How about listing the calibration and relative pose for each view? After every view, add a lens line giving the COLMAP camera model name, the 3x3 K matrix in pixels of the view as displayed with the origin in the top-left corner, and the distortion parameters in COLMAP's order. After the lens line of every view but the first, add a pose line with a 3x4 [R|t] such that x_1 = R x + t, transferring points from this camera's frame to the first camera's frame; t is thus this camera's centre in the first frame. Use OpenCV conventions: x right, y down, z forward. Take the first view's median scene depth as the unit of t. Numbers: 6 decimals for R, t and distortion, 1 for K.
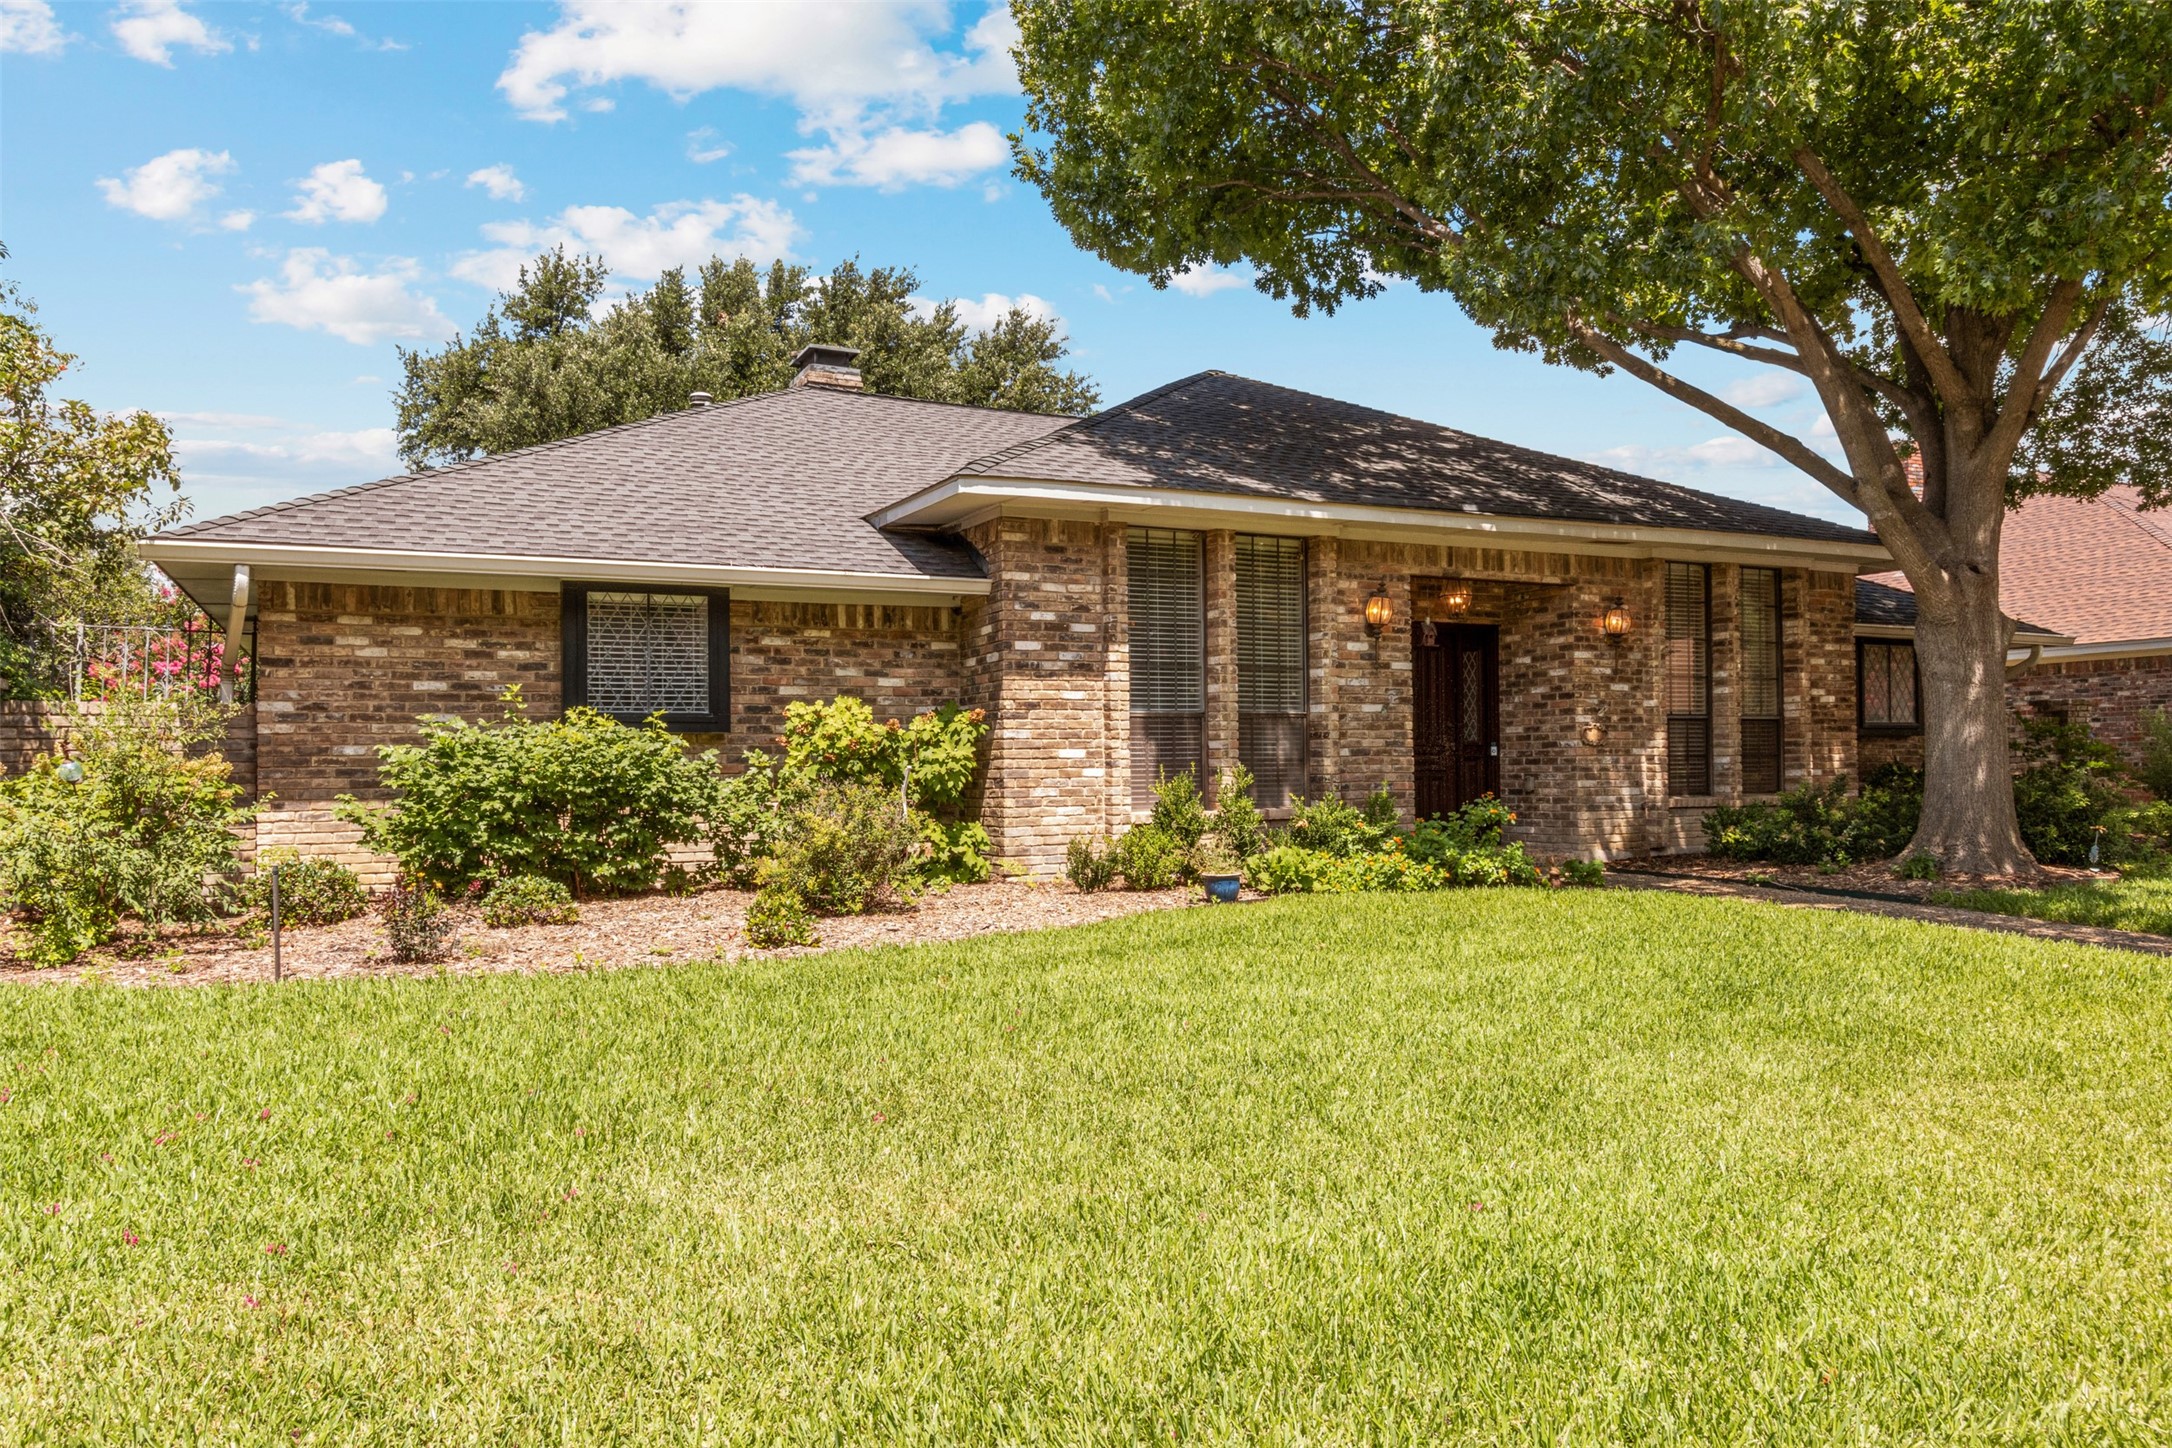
lens RADIAL K [[1479.0, 0, 1084.3], [0, 1479.0, 725.7], [0, 0, 1]] dist [0.006631, -0.000326]
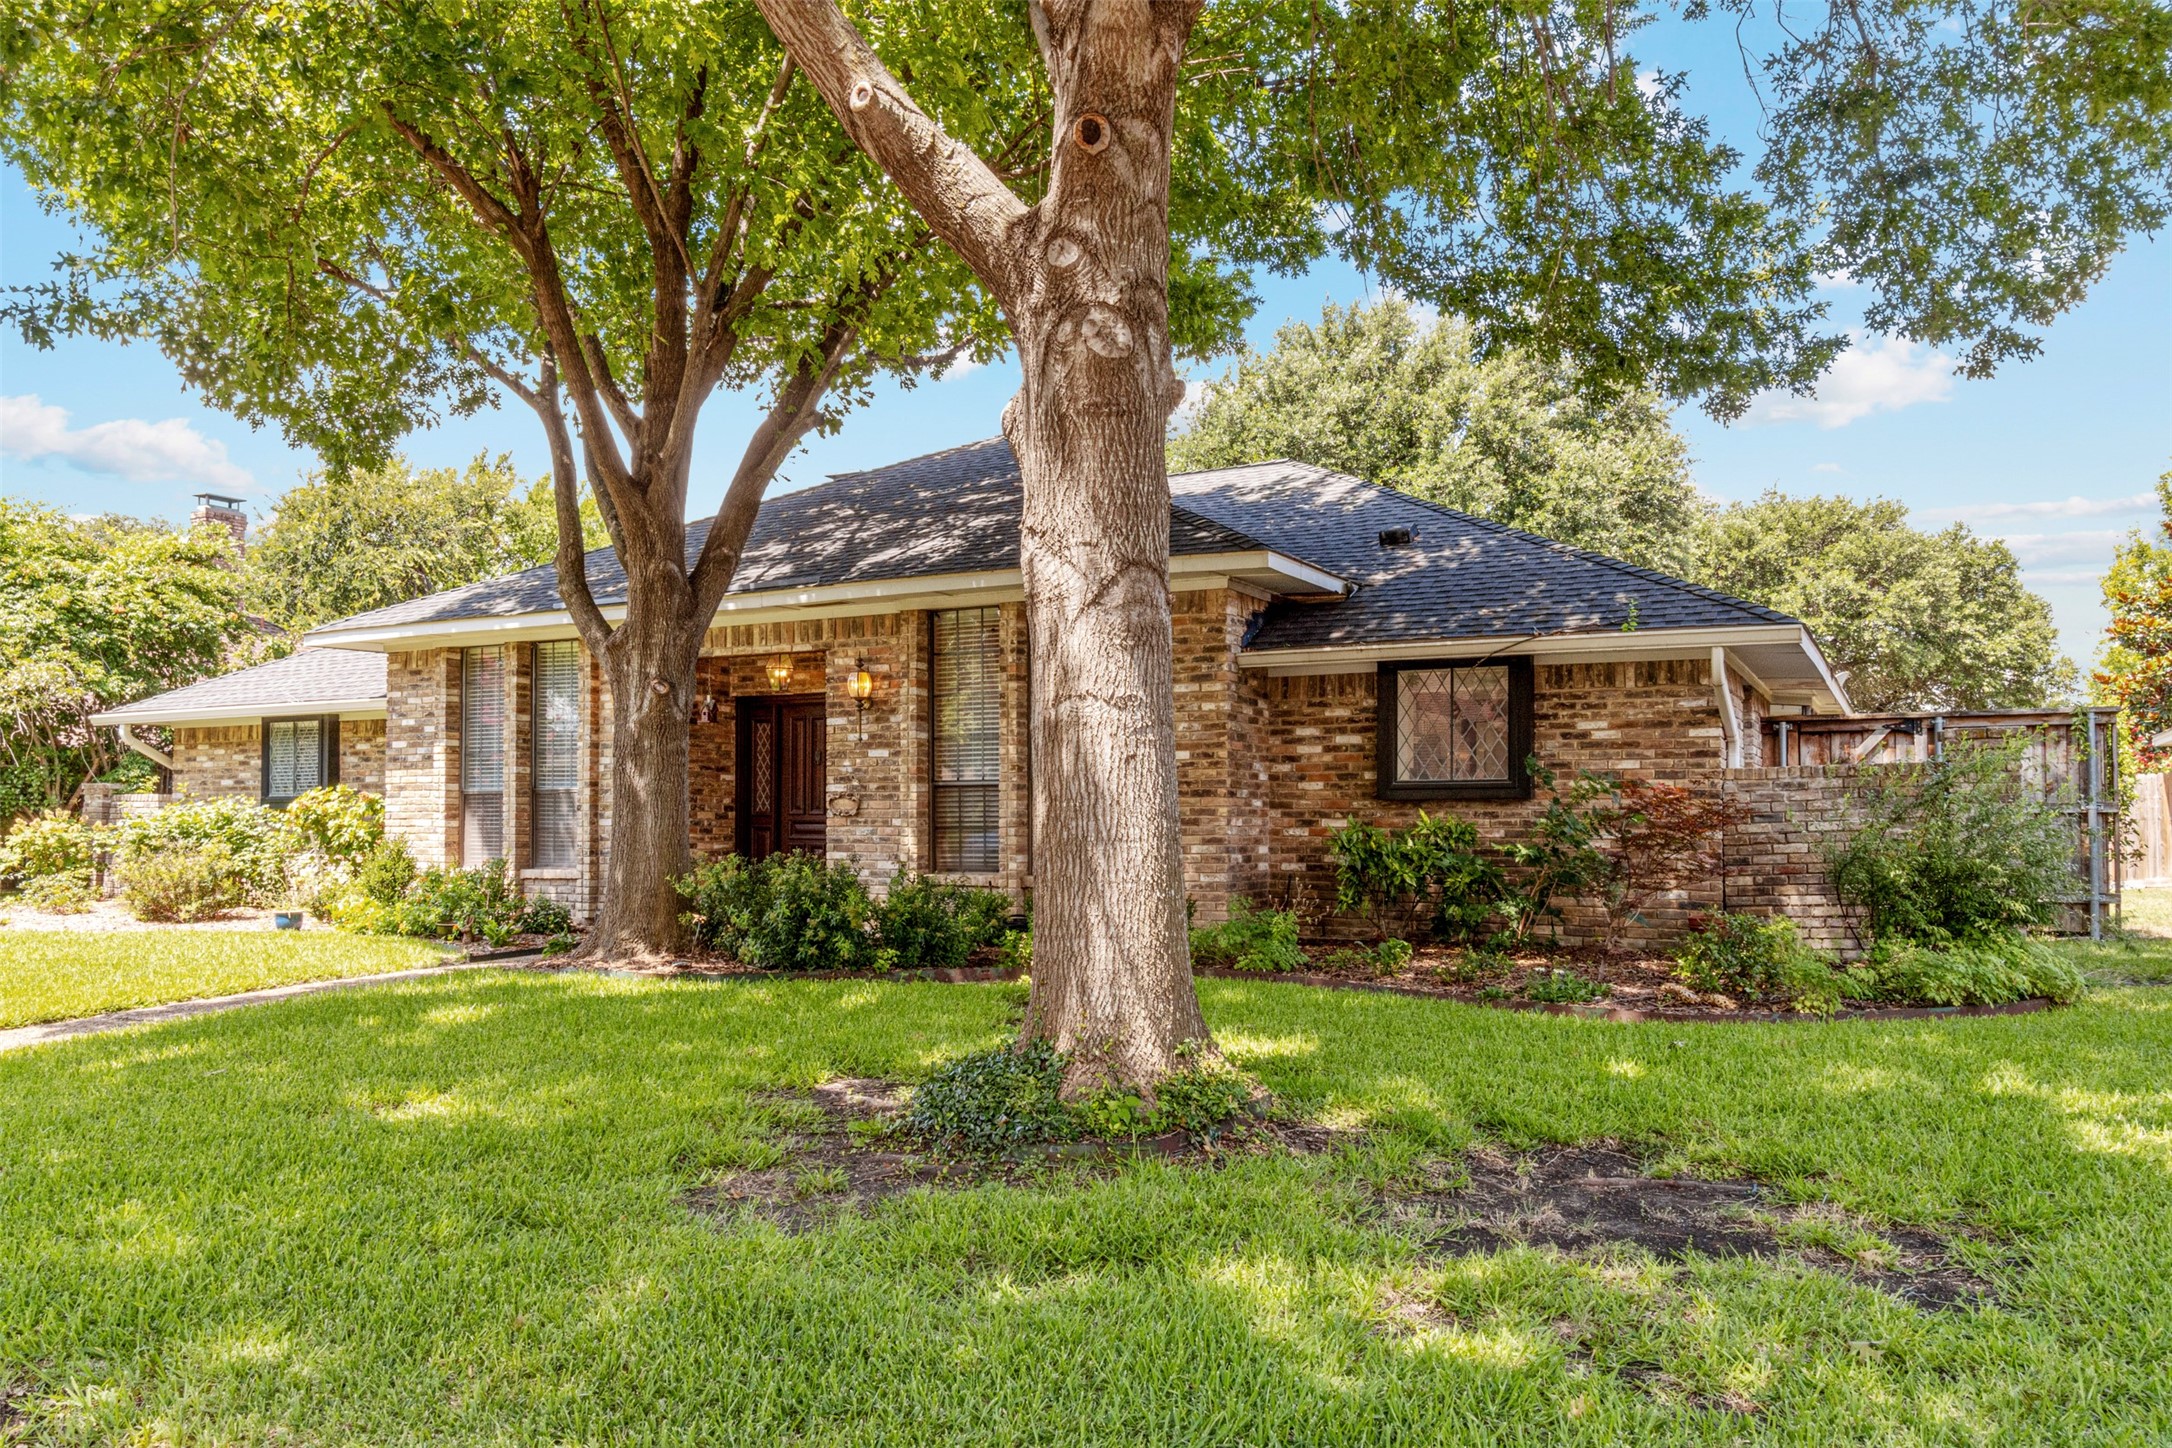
lens RADIAL K [[1651.7, 0, 1083.2], [0, 1651.7, 730.7], [0, 0, 1]] dist [0.000150, 0.000329]
pose [[0.593353, -0.038266, -0.804032, 1.547510], [0.017605, 0.999247, -0.034565, -0.002383], [0.804750, 0.006355, 0.593580, 0.587147]]
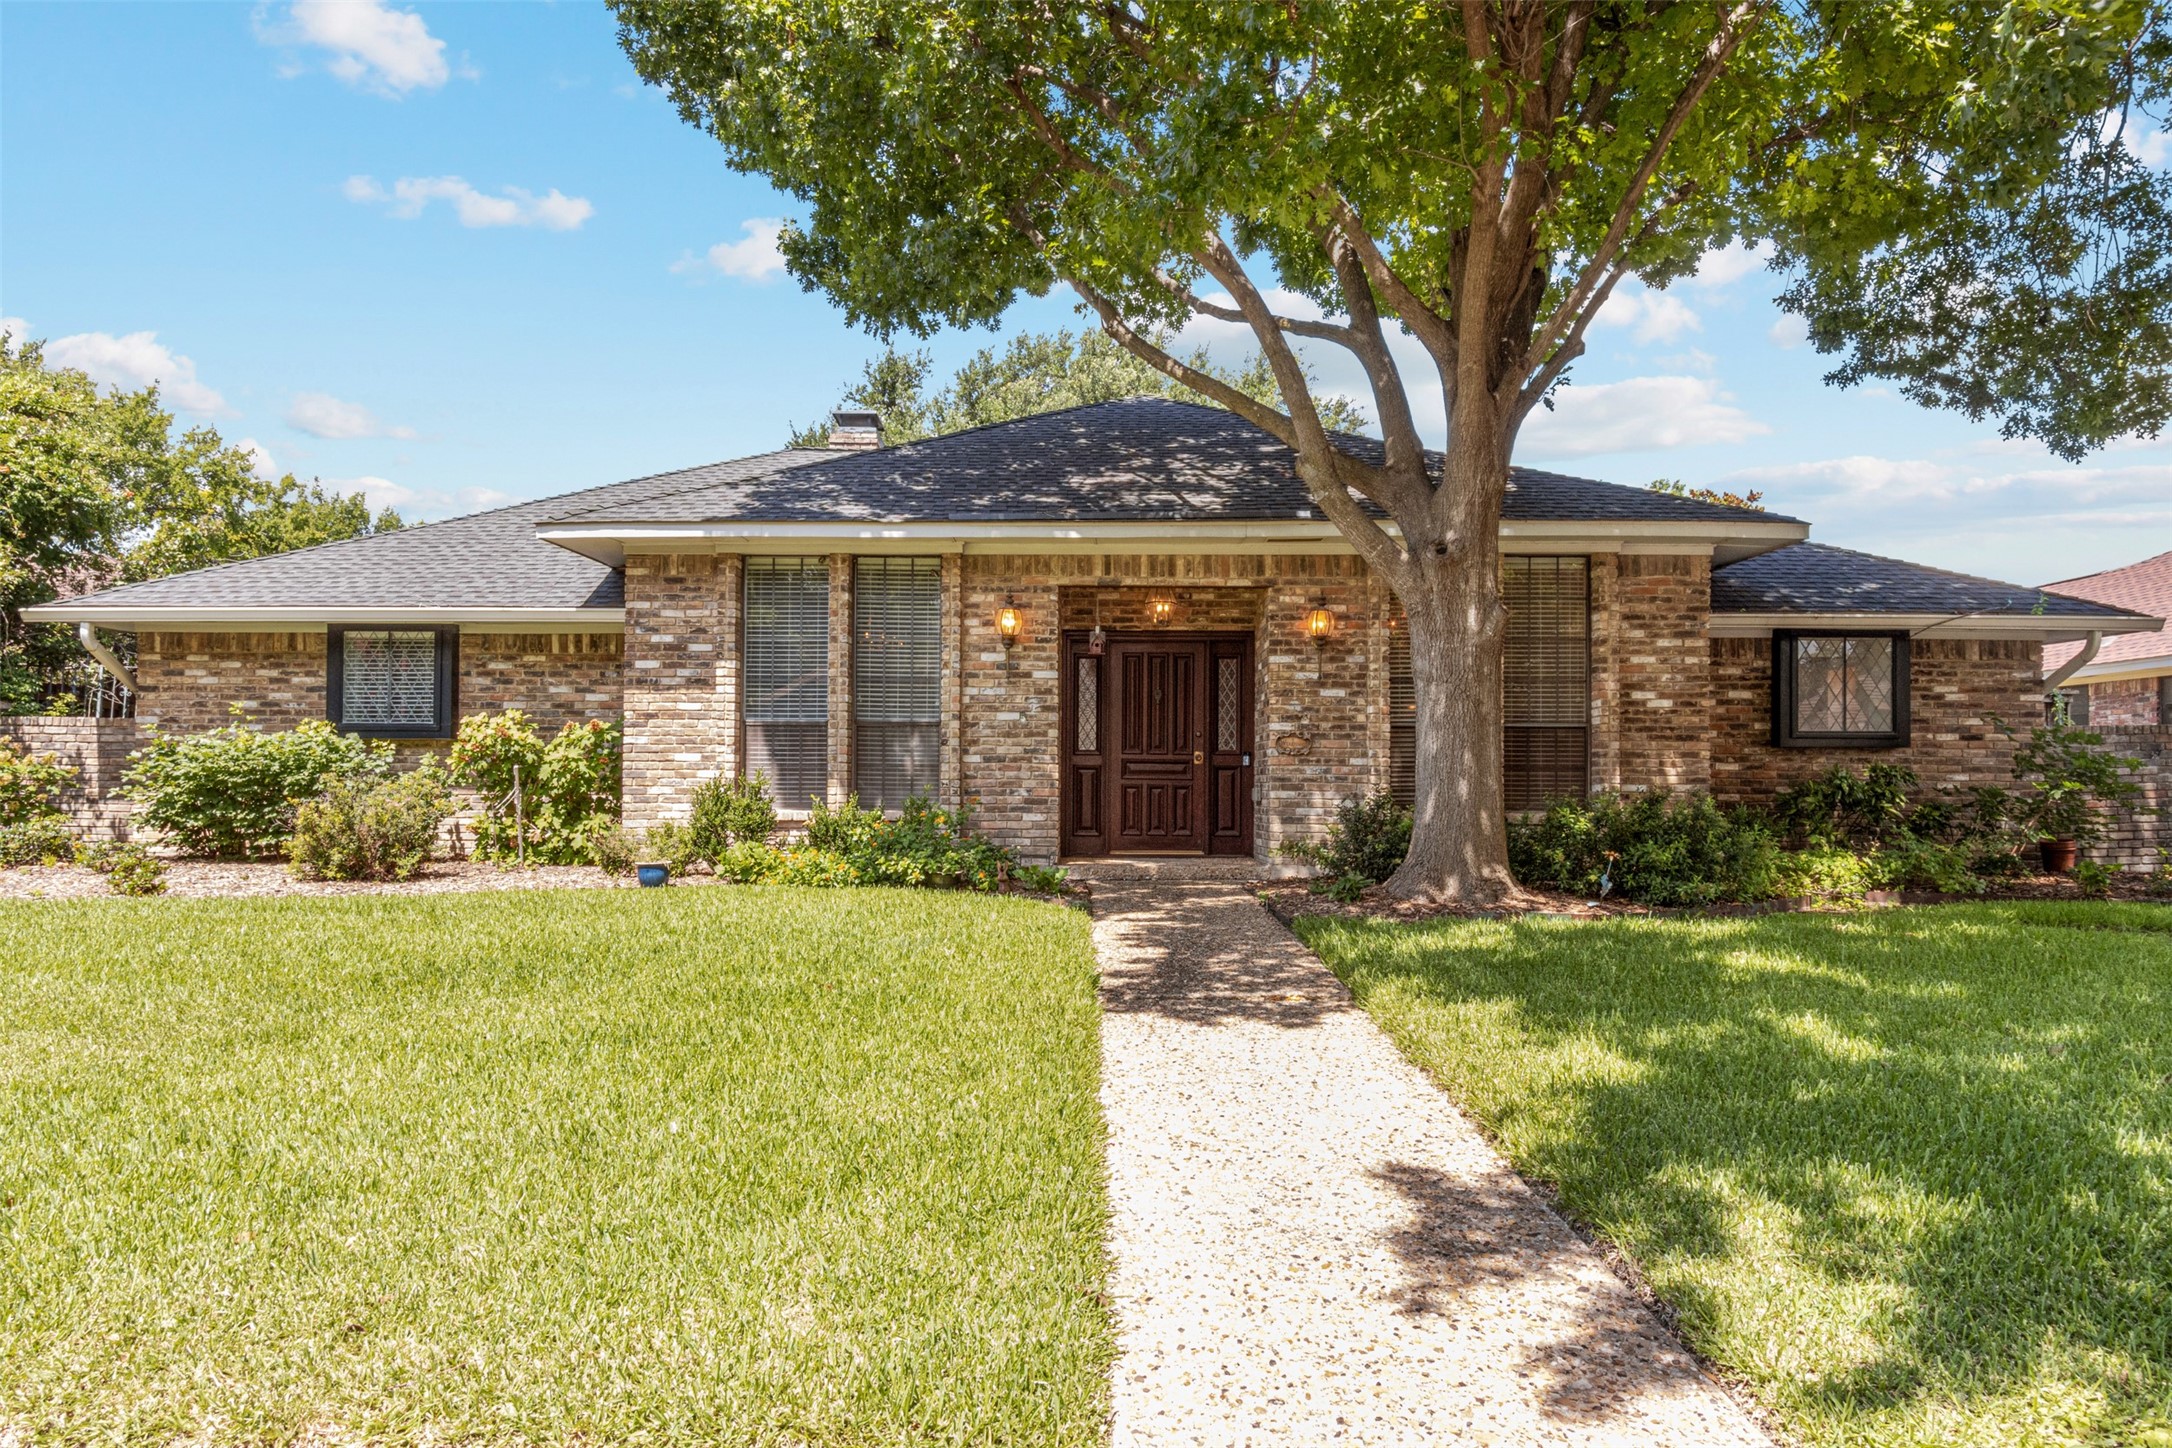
lens RADIAL K [[1401.1, 0, 1088.5], [0, 1401.1, 725.9], [0, 0, 1]] dist [0.007033, 0.003933]
pose [[0.895171, -0.004992, -0.445694, 0.749820], [-0.001467, 0.999899, -0.014145, 0.009433], [0.445720, 0.013316, 0.895073, 0.163731]]
